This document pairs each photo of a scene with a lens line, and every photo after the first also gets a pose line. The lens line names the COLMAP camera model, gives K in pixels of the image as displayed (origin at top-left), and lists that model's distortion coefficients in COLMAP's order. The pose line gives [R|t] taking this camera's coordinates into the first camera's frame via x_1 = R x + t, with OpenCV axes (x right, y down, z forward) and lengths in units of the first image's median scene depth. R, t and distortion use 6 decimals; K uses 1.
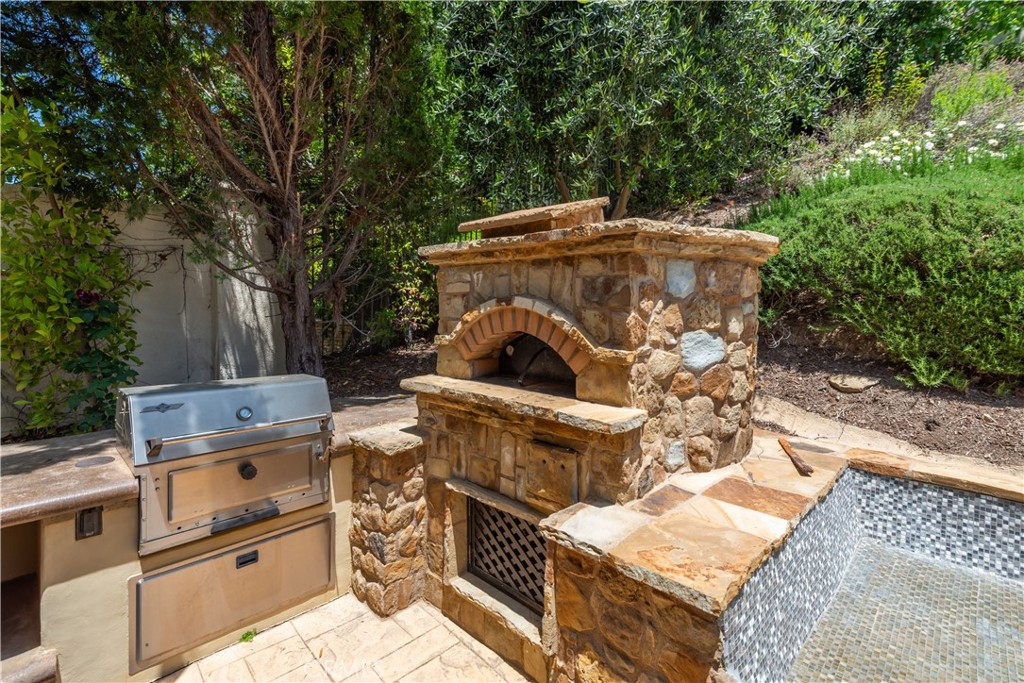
lens RADIAL K [[455.9, 0, 508.5], [0, 455.9, 329.1], [0, 0, 1]] dist [0.026480, -0.010110]
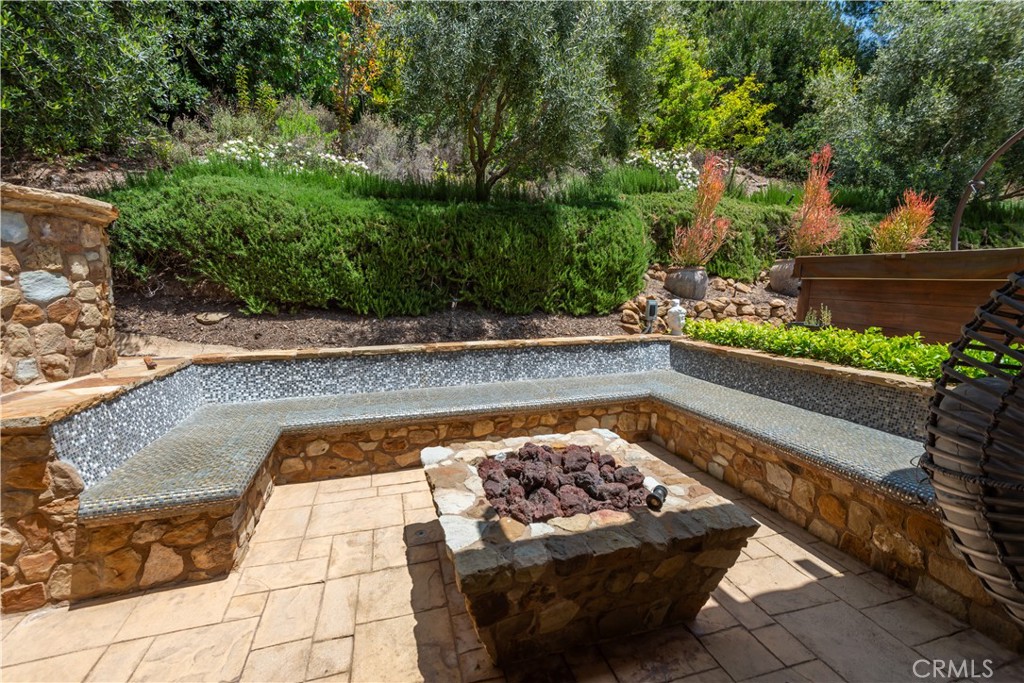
lens RADIAL K [[455.9, 0, 508.5], [0, 455.9, 329.1], [0, 0, 1]] dist [0.026480, -0.010110]
pose [[0.465714, -0.107709, 0.878356, -0.085360], [0.060663, 0.994116, 0.089740, 0.092535], [-0.882854, 0.011491, 0.469508, -0.532355]]
